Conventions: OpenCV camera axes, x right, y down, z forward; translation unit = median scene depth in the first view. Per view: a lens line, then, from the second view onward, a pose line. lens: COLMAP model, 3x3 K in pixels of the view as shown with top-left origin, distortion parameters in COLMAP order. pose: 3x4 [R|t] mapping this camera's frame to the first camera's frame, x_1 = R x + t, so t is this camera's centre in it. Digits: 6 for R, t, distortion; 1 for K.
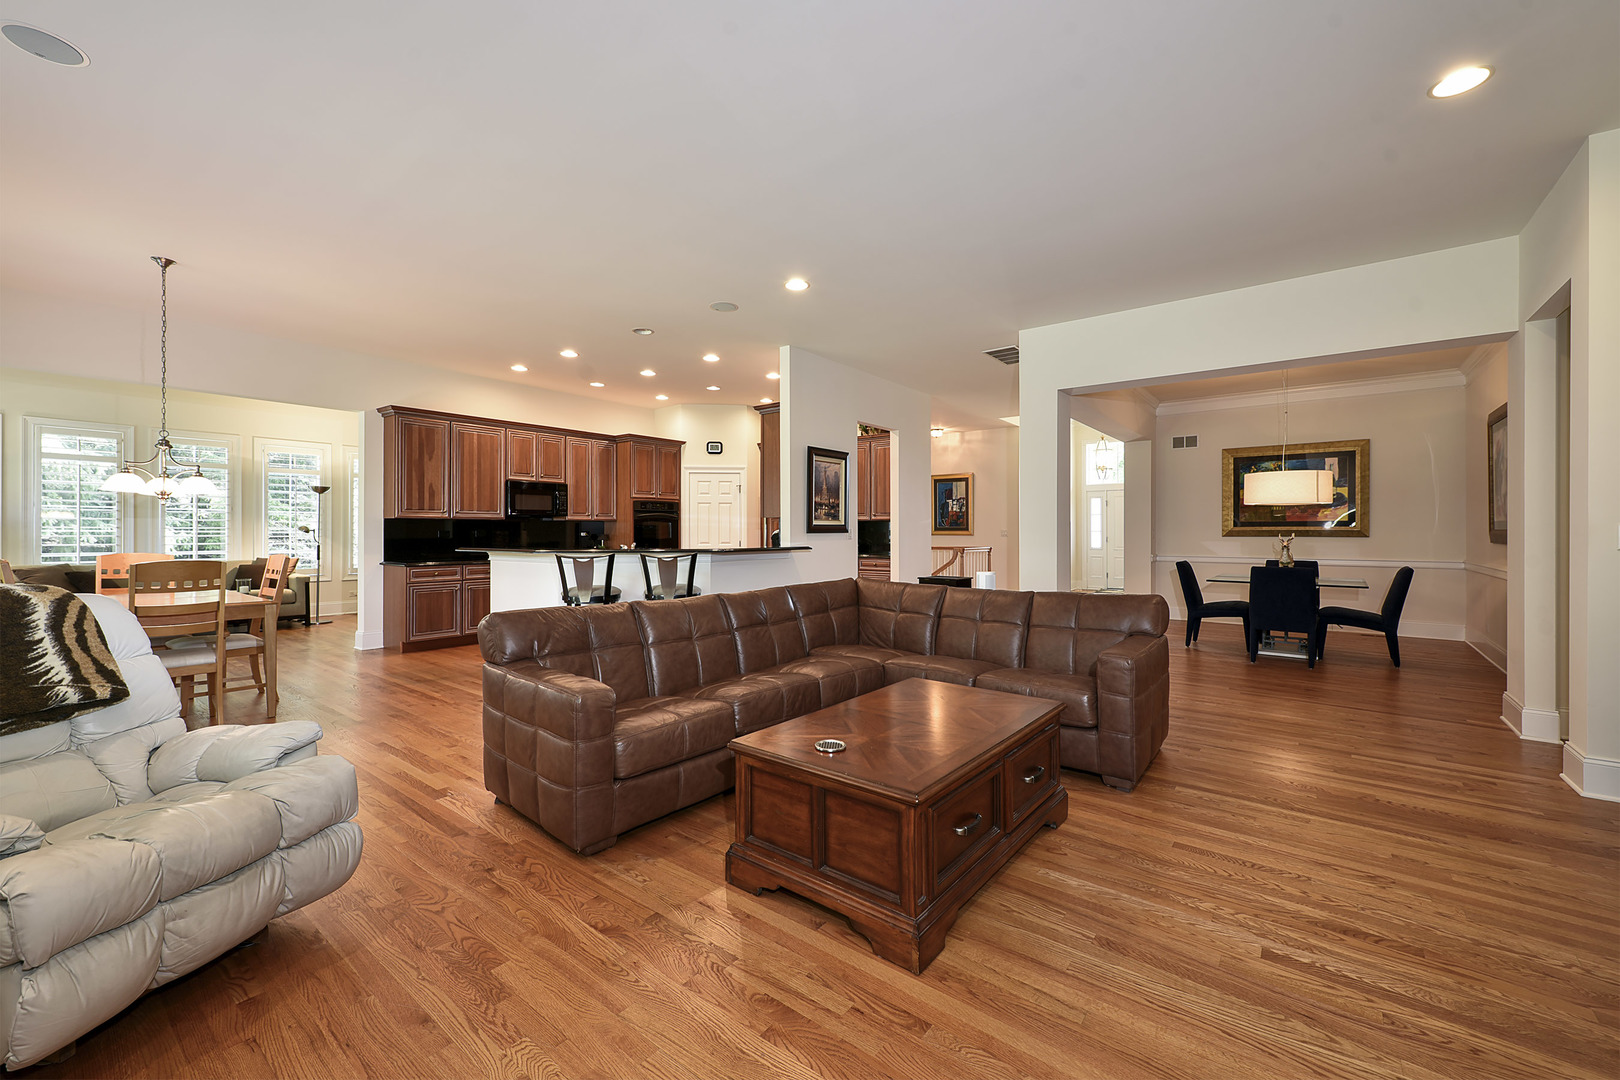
lens RADIAL K [[644.5, 0, 814.5], [0, 644.5, 526.4], [0, 0, 1]] dist [0.001995, -0.000010]
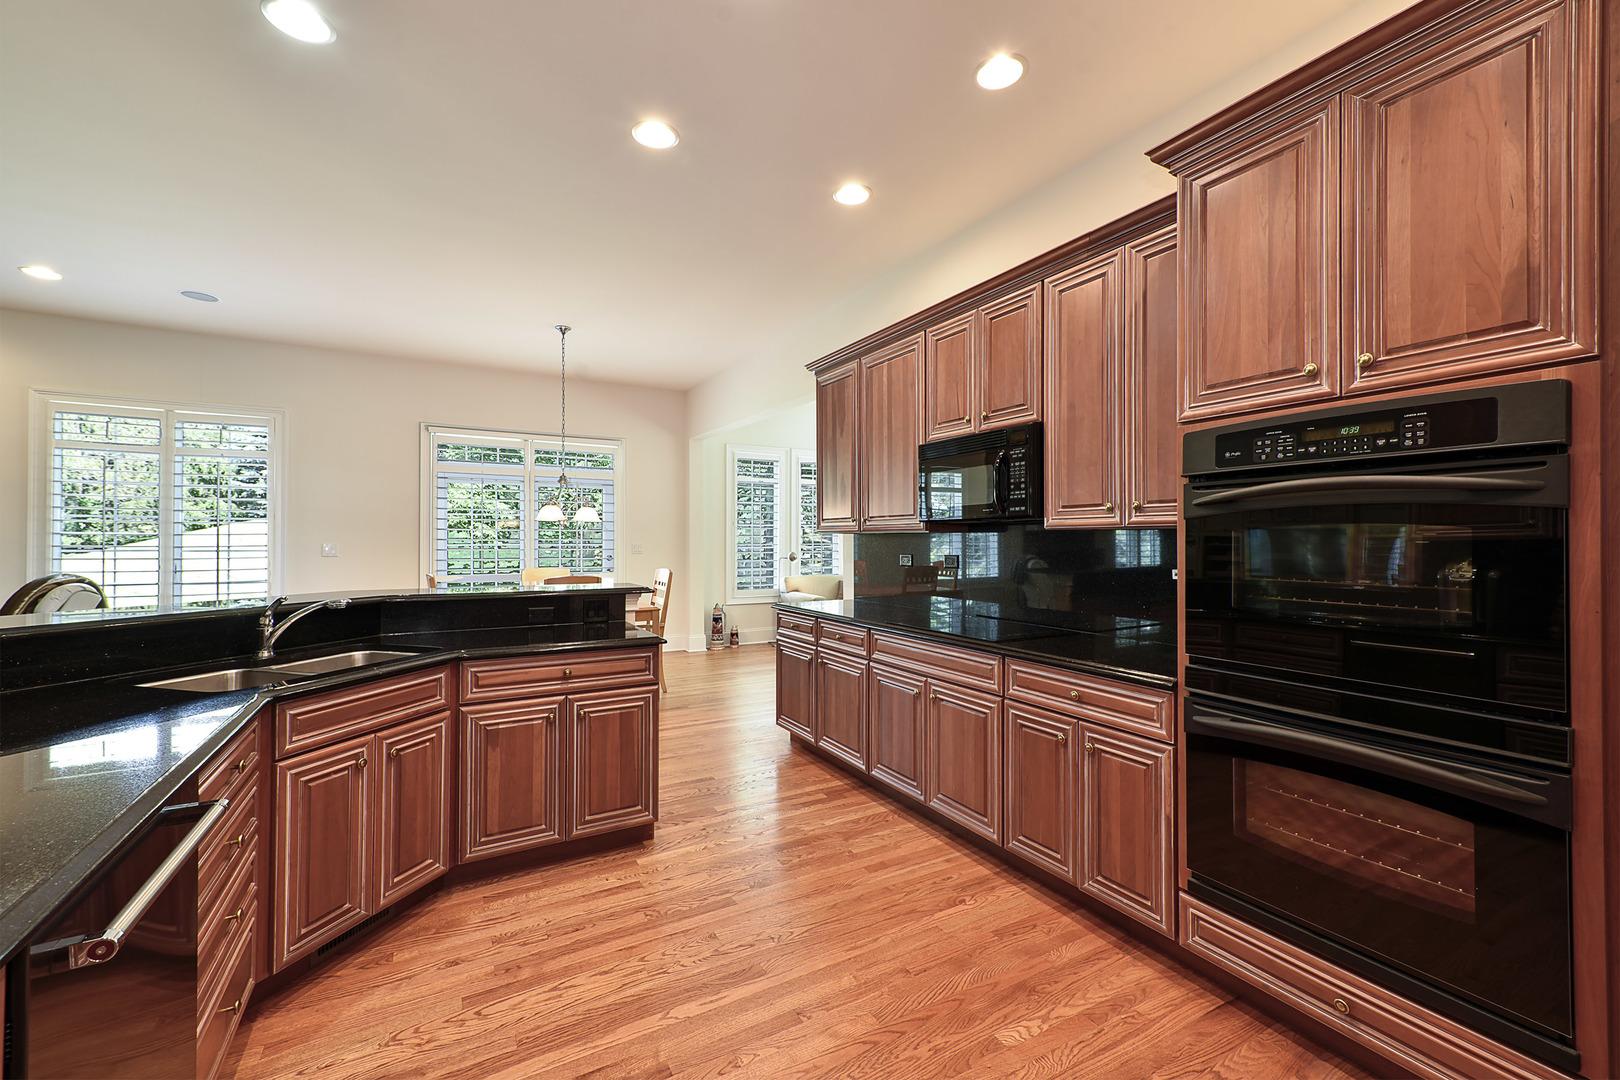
lens RADIAL K [[641.7, 0, 815.1], [0, 641.7, 544.8], [0, 0, 1]] dist [0.003082, 0.000101]
pose [[-0.364613, 0.007458, -0.931129, -0.034537], [0.005060, 0.999969, 0.006028, -0.005533], [0.931145, -0.002514, -0.364639, 1.191357]]
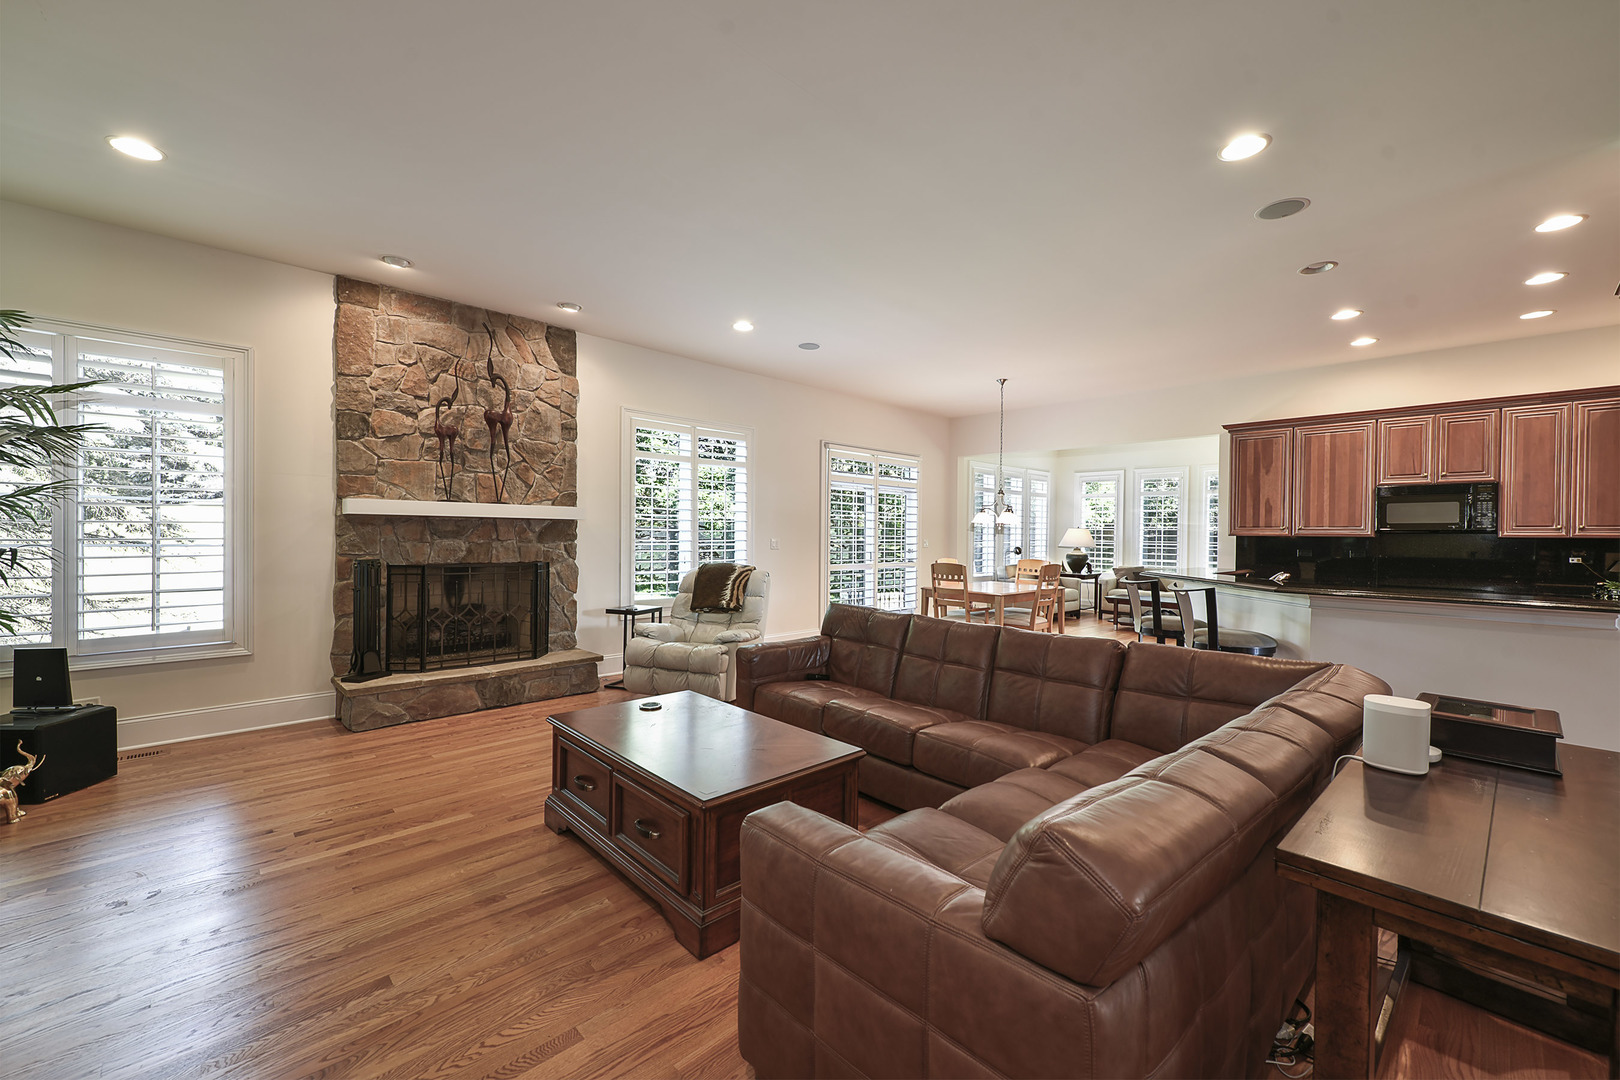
lens RADIAL K [[642.7, 0, 810.0], [0, 642.7, 540.0], [0, 0, 1]] dist [0.003346, 0.000030]
pose [[-0.139602, 0.007305, -0.990181, 0.422297], [-0.002870, 0.999966, 0.007781, -0.011934], [0.990203, 0.003929, -0.139577, 0.472872]]
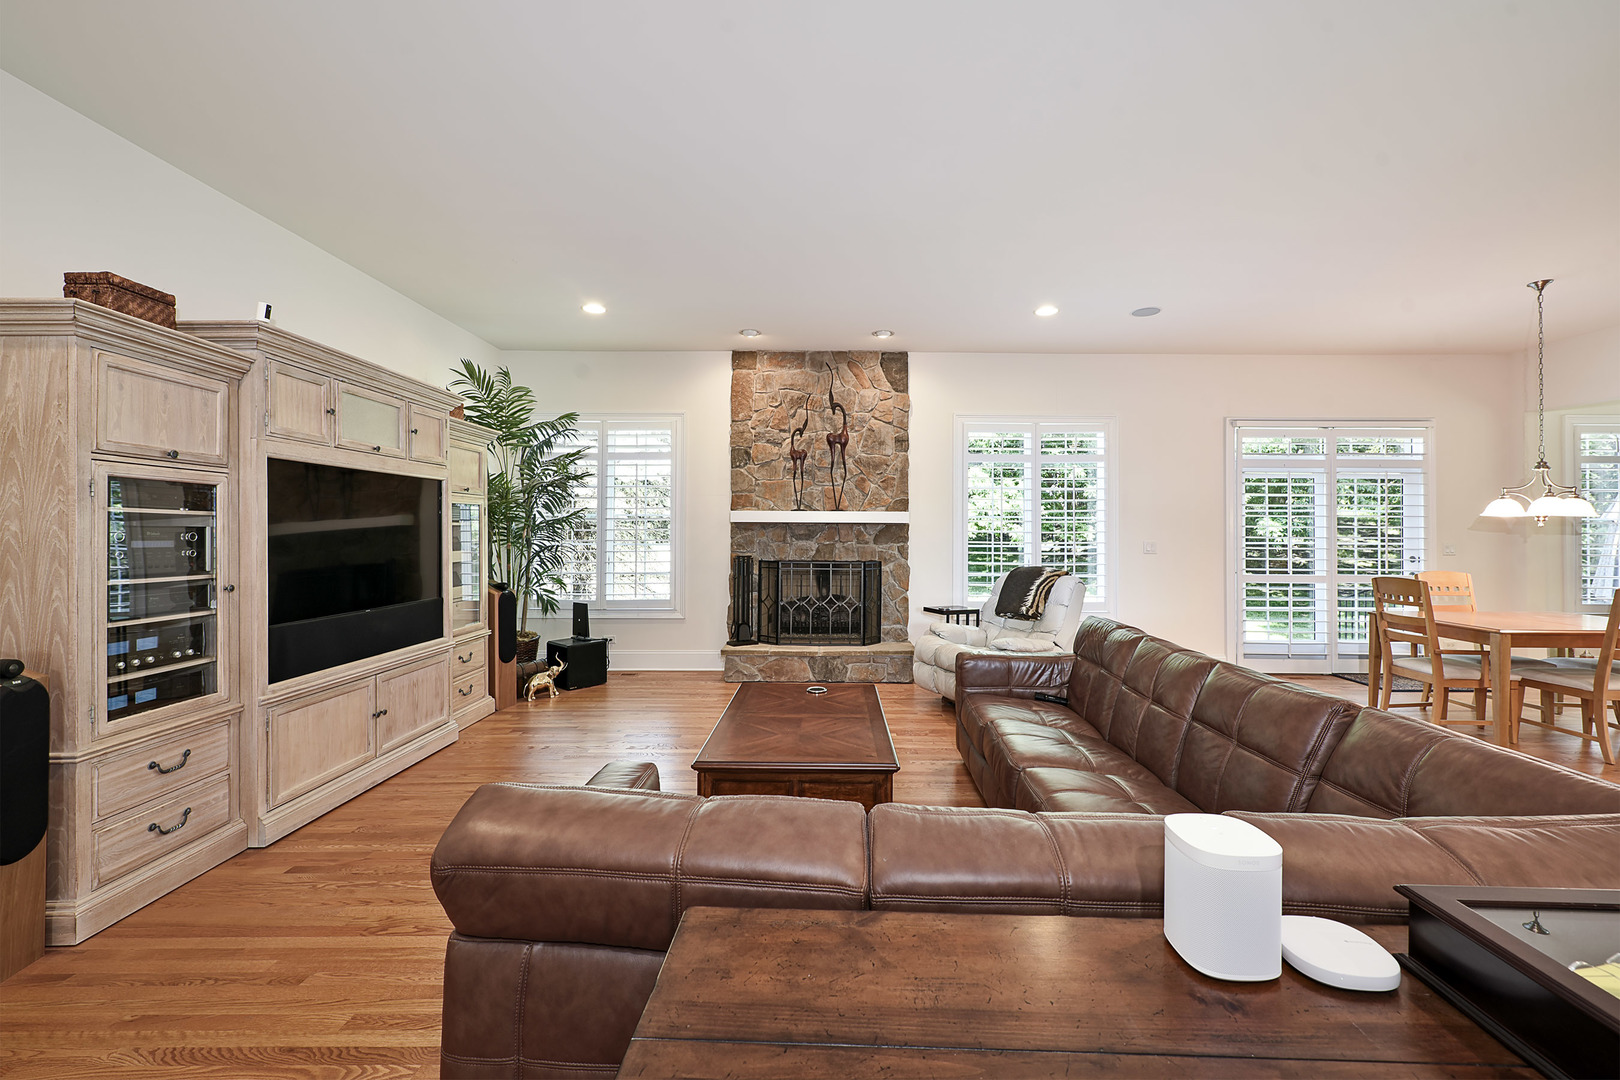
lens RADIAL K [[644.5, 0, 814.5], [0, 644.5, 526.4], [0, 0, 1]] dist [0.001995, -0.000010]
pose [[-0.785338, -0.009342, -0.618997, 0.310681], [0.000625, 0.999874, -0.015884, -0.011937], [0.619067, -0.012861, -0.785233, 0.685096]]
